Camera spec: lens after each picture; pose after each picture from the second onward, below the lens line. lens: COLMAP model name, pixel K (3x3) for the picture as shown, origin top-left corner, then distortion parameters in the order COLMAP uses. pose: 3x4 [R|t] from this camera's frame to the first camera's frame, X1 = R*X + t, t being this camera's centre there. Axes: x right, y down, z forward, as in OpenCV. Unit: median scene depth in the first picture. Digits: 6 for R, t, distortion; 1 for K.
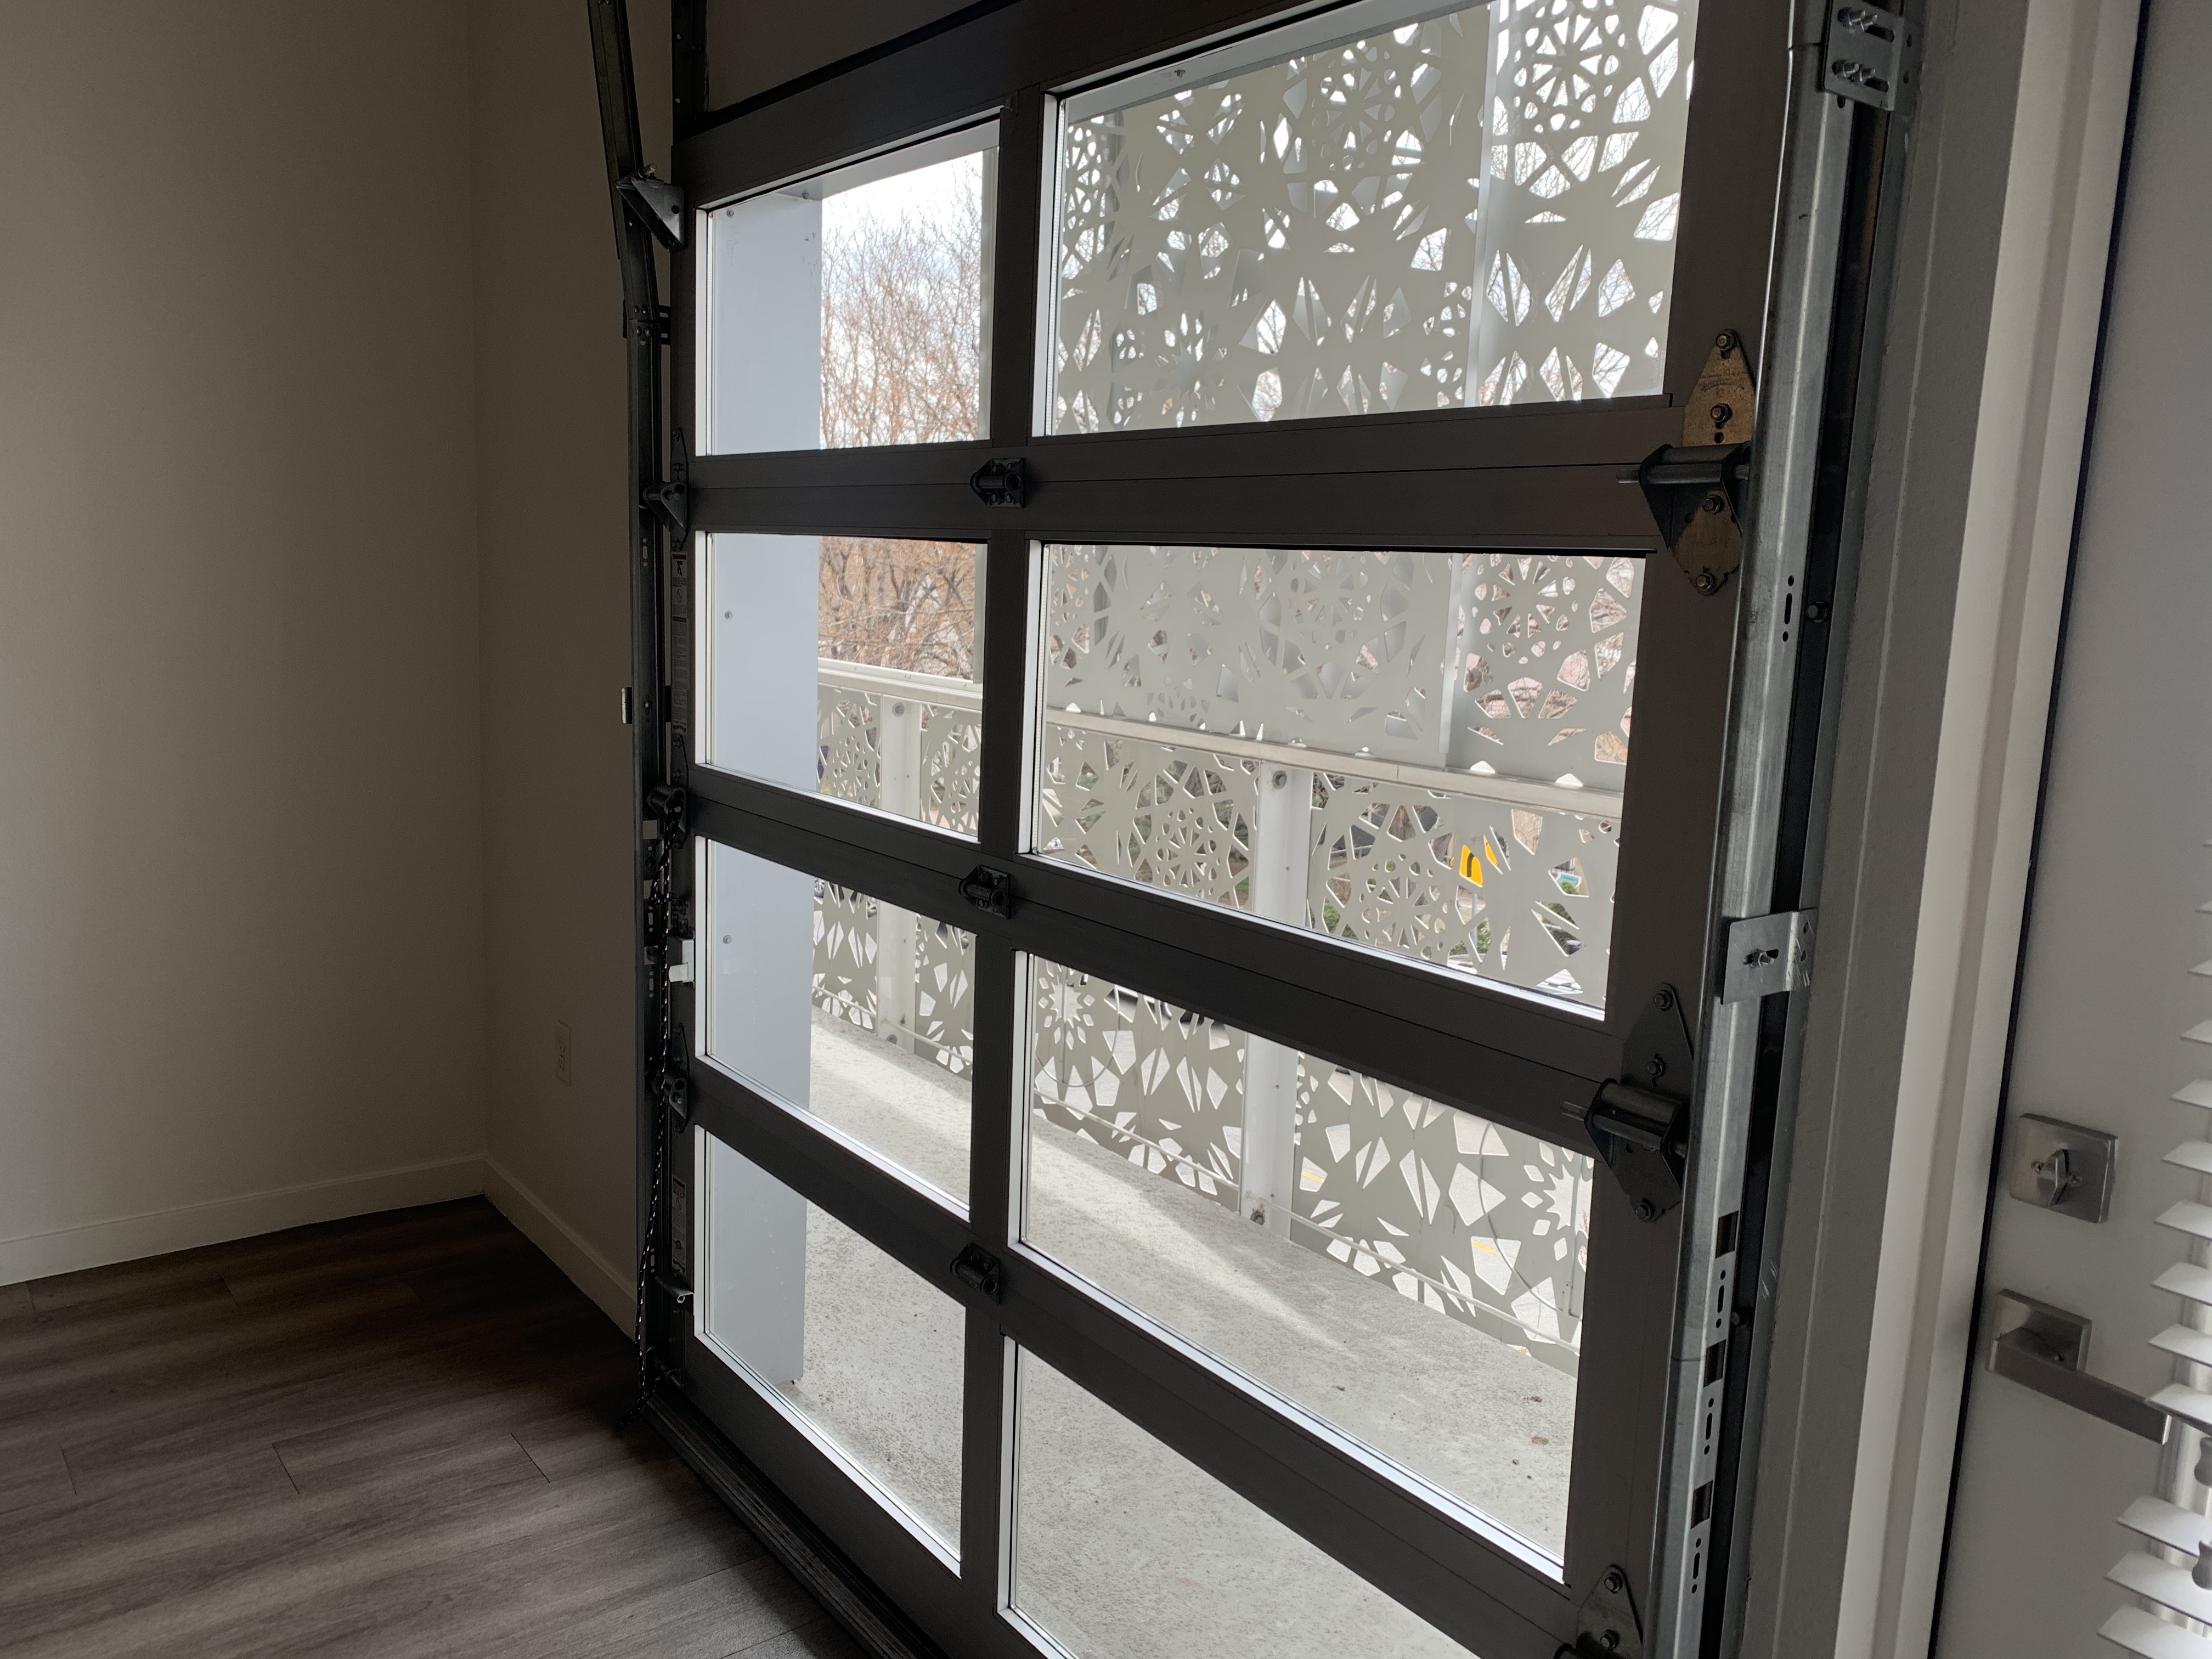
lens RADIAL K [[1692.4, 0, 1106.0], [0, 1692.4, 829.5], [0, 0, 1]] dist [0.059387, -0.076971]
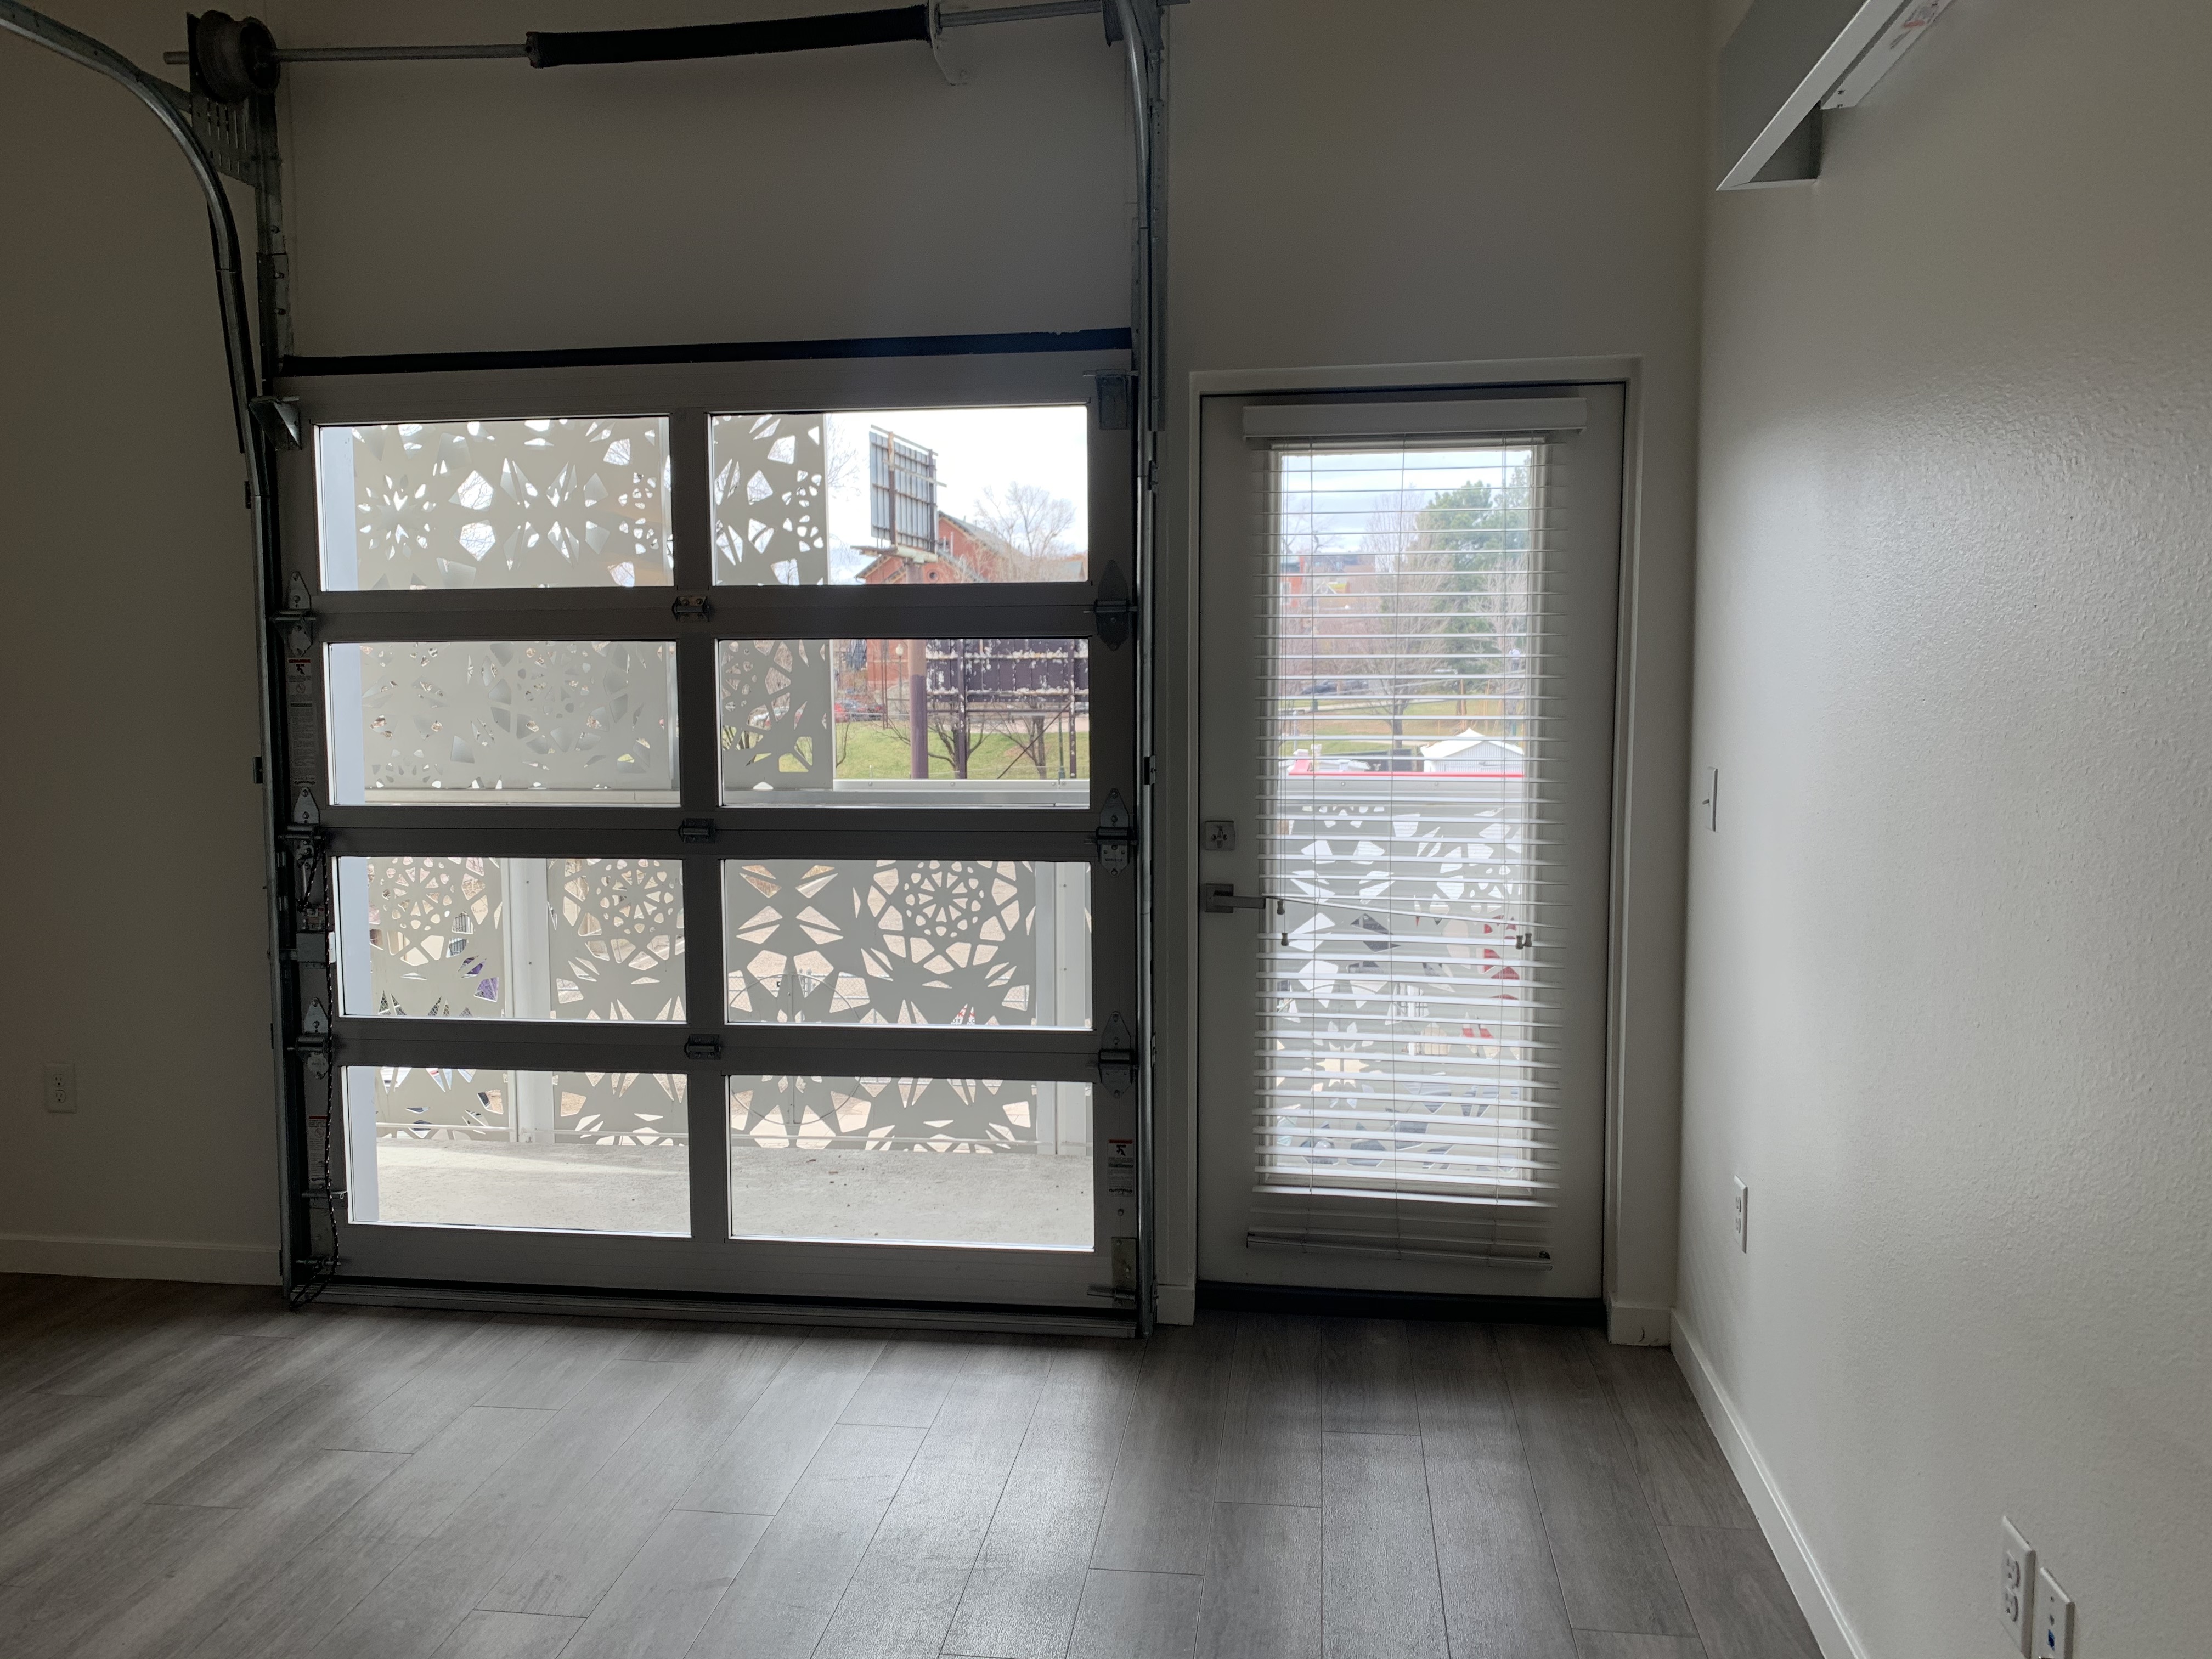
lens RADIAL K [[1665.4, 0, 1105.0], [0, 1665.4, 793.7], [0, 0, 1]] dist [0.076180, -0.081941]
pose [[0.713927, -0.091040, 0.694276, -0.741410], [0.146107, 0.989055, -0.020548, 0.074023], [-0.684807, 0.116108, 0.719415, -0.446890]]
